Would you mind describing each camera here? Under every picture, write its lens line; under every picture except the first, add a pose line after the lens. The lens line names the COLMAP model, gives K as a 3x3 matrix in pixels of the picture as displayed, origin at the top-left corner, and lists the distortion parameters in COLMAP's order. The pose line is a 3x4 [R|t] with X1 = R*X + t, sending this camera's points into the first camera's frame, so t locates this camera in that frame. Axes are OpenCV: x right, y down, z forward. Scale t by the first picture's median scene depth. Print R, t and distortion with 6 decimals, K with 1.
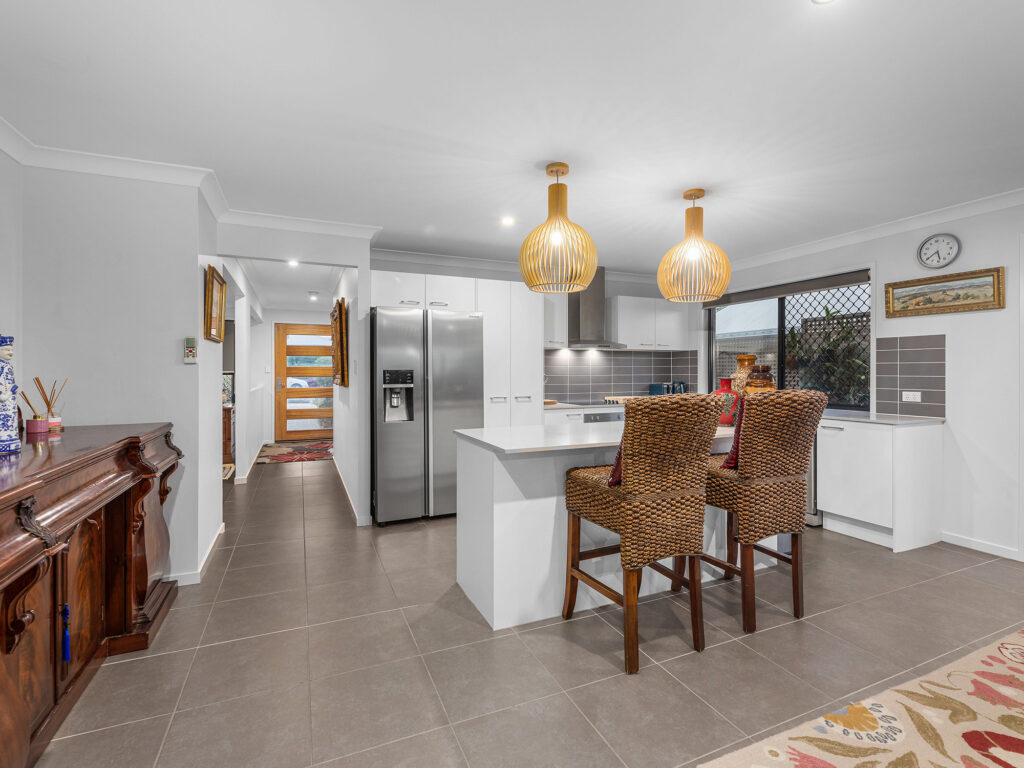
lens RADIAL K [[472.9, 0, 502.9], [0, 472.9, 376.1], [0, 0, 1]] dist [-0.003723, 0.000473]
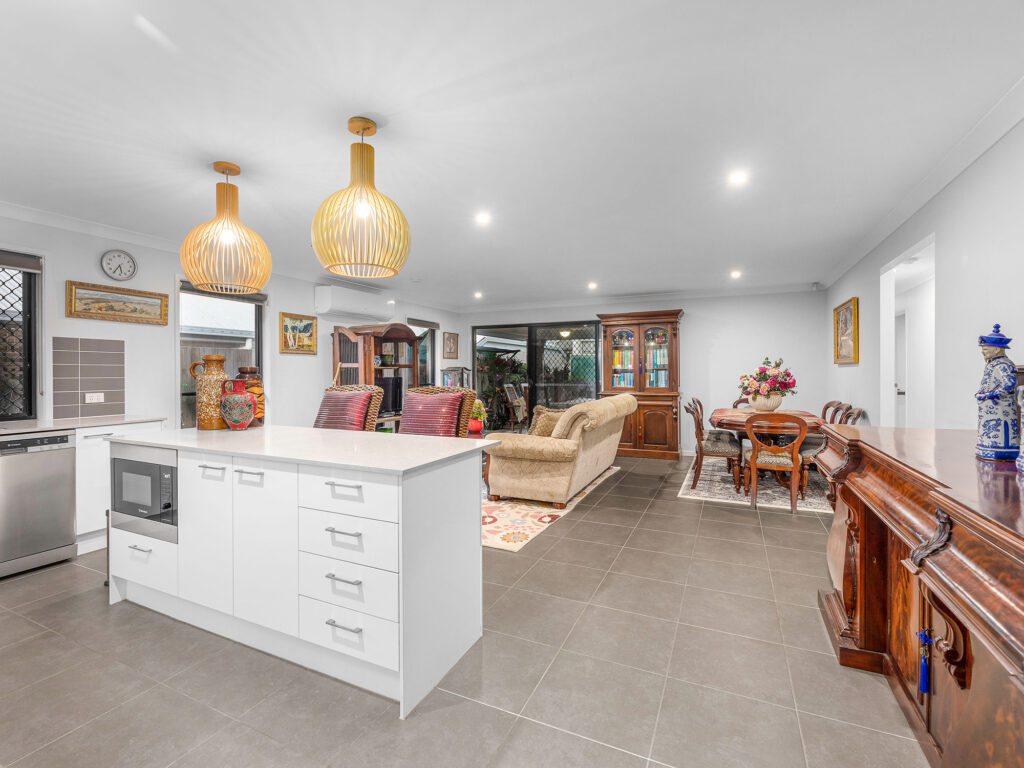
lens RADIAL K [[472.9, 0, 506.5], [0, 472.9, 373.9], [0, 0, 1]] dist [-0.003723, 0.000473]
pose [[-0.659739, 0.000722, 0.751494, -0.500574], [0.010120, 0.999917, 0.007923, -0.007597], [-0.751427, 0.012832, -0.659692, 1.014582]]
